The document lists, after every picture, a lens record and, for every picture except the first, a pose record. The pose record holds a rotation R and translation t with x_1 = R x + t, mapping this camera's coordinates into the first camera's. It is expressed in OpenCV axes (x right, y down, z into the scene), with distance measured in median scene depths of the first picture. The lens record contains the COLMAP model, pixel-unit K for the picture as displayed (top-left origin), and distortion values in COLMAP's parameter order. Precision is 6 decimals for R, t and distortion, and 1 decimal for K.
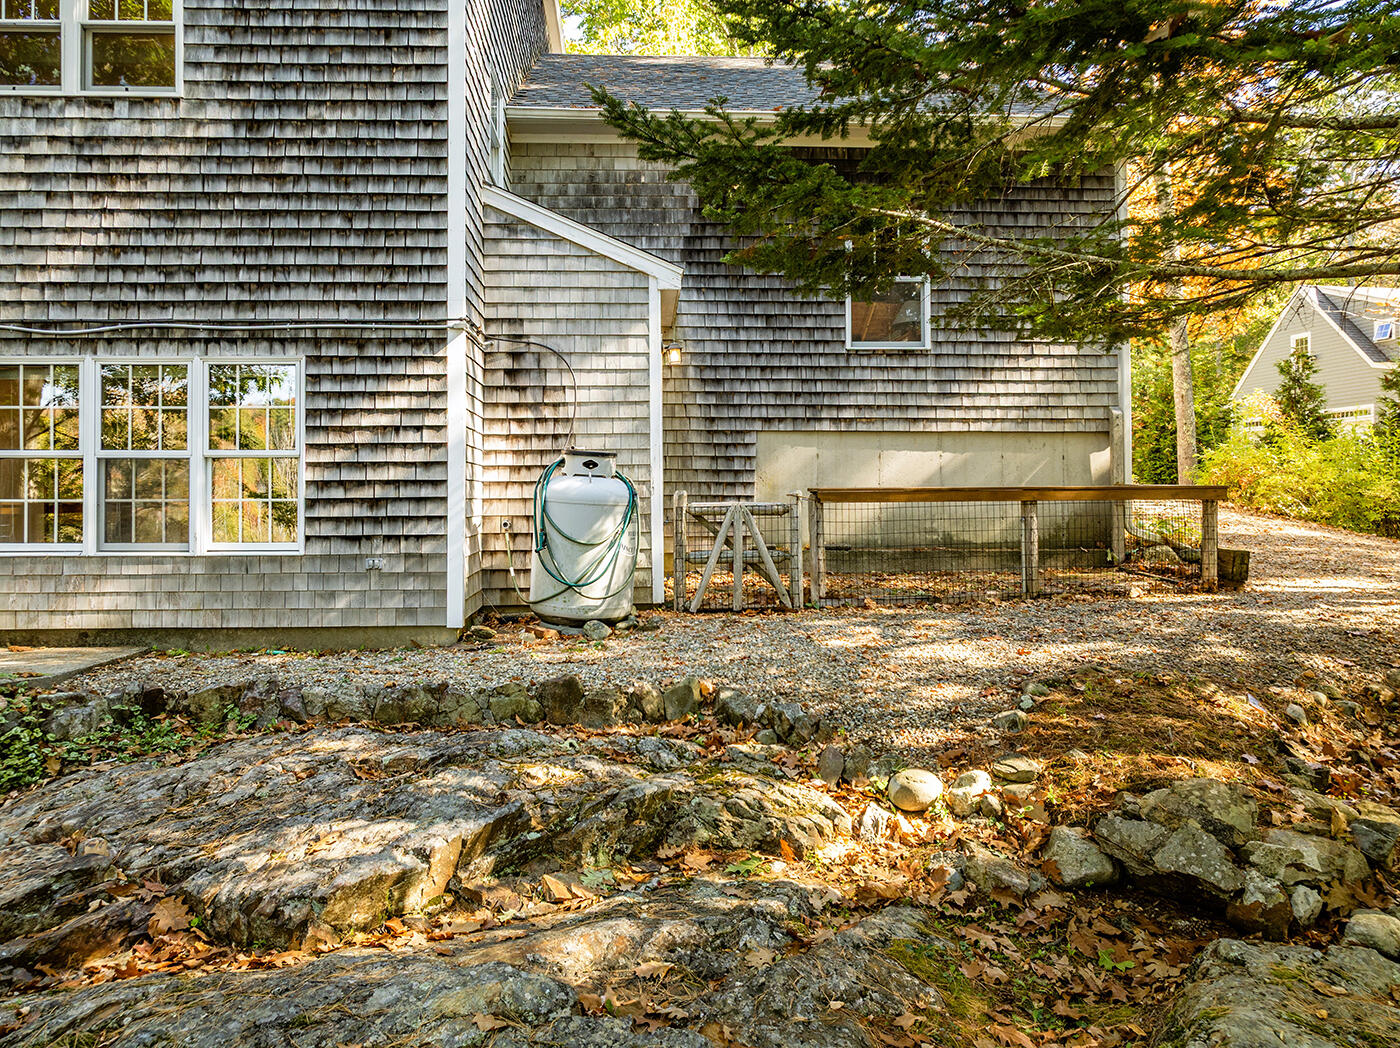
lens RADIAL K [[996.4, 0, 649.8], [0, 996.4, 503.2], [0, 0, 1]] dist [-0.034931, 0.023084]
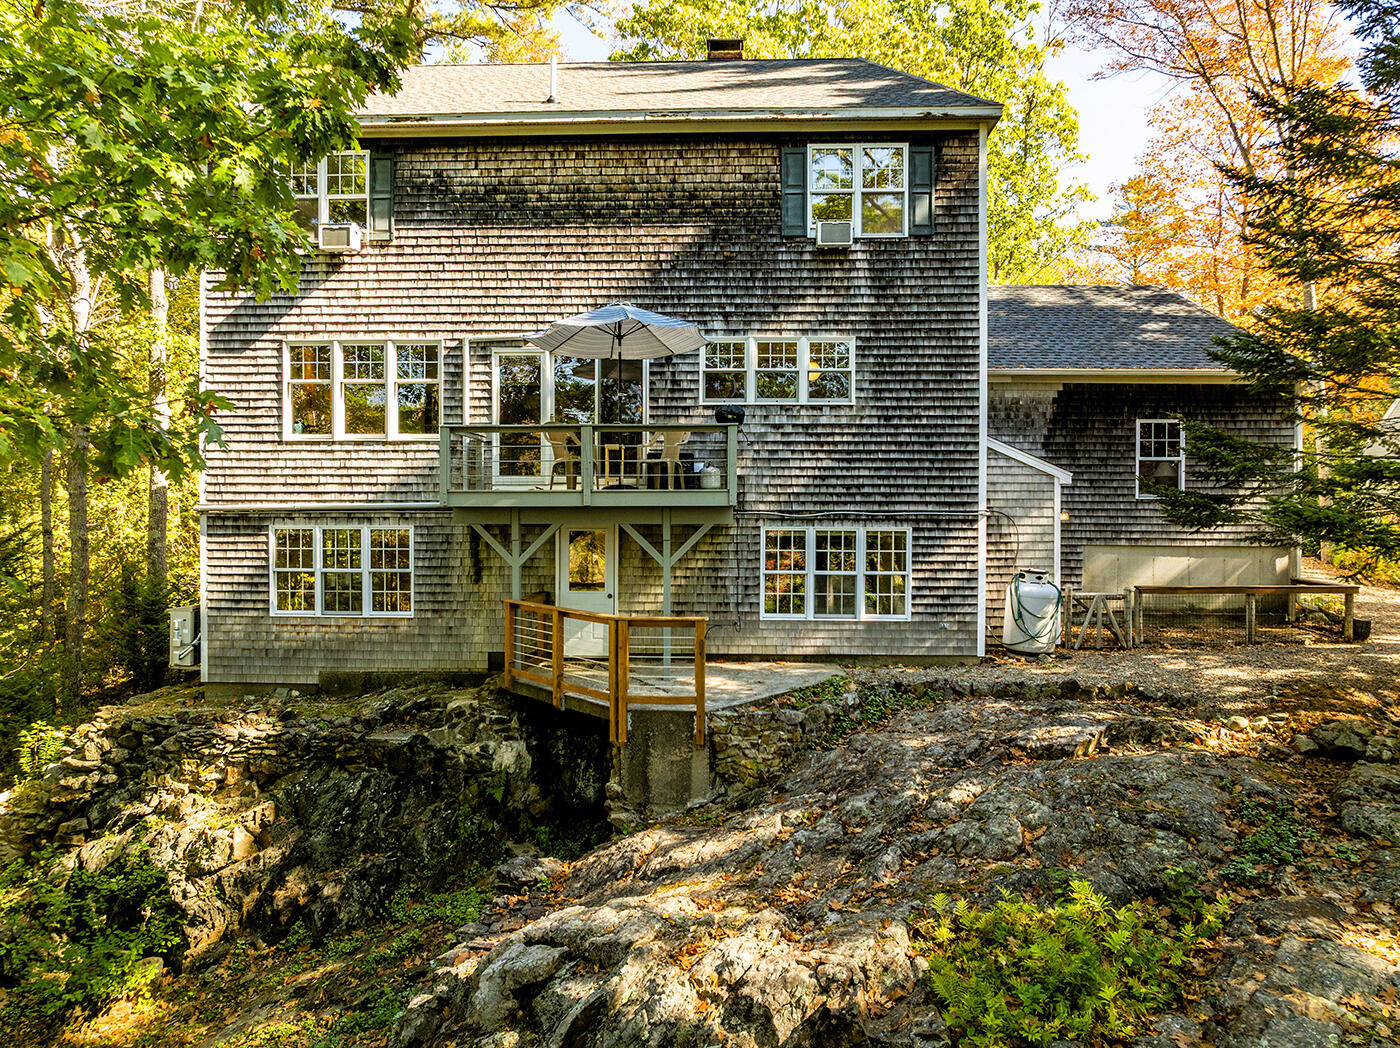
lens RADIAL K [[996.4, 0, 676.6], [0, 996.4, 528.2], [0, 0, 1]] dist [-0.034931, 0.023084]
pose [[0.997392, 0.009243, -0.071577, -0.696278], [-0.008184, 0.999853, 0.015074, -0.175026], [0.071706, -0.014449, 0.997321, -1.157576]]
